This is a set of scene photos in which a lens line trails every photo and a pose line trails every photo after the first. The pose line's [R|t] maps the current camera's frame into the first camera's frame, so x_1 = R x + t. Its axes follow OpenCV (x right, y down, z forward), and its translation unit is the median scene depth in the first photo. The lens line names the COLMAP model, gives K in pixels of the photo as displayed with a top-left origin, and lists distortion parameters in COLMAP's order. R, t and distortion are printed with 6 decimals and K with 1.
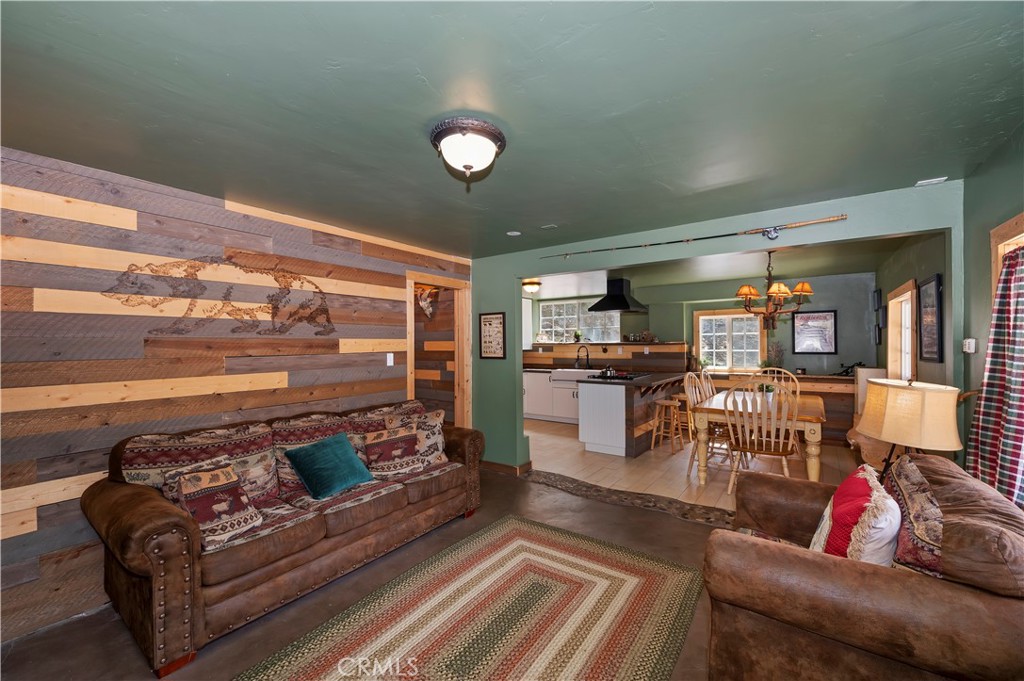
lens RADIAL K [[404.6, 0, 512.0], [0, 404.6, 340.5], [0, 0, 1]] dist [-0.000573, 0.000033]
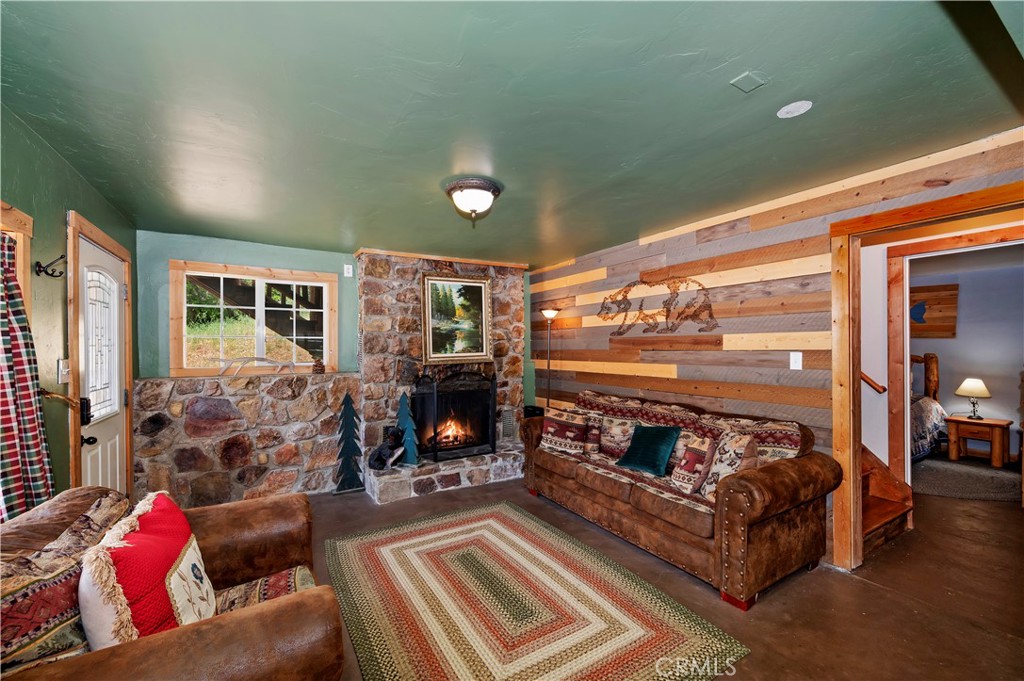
lens RADIAL K [[407.8, 0, 516.7], [0, 407.8, 344.8], [0, 0, 1]] dist [0.000909, 0.000044]
pose [[-0.386989, 0.003129, -0.922079, 0.705353], [0.014217, 0.999896, -0.002574, 0.017263], [0.921975, -0.014106, -0.386993, 1.053689]]
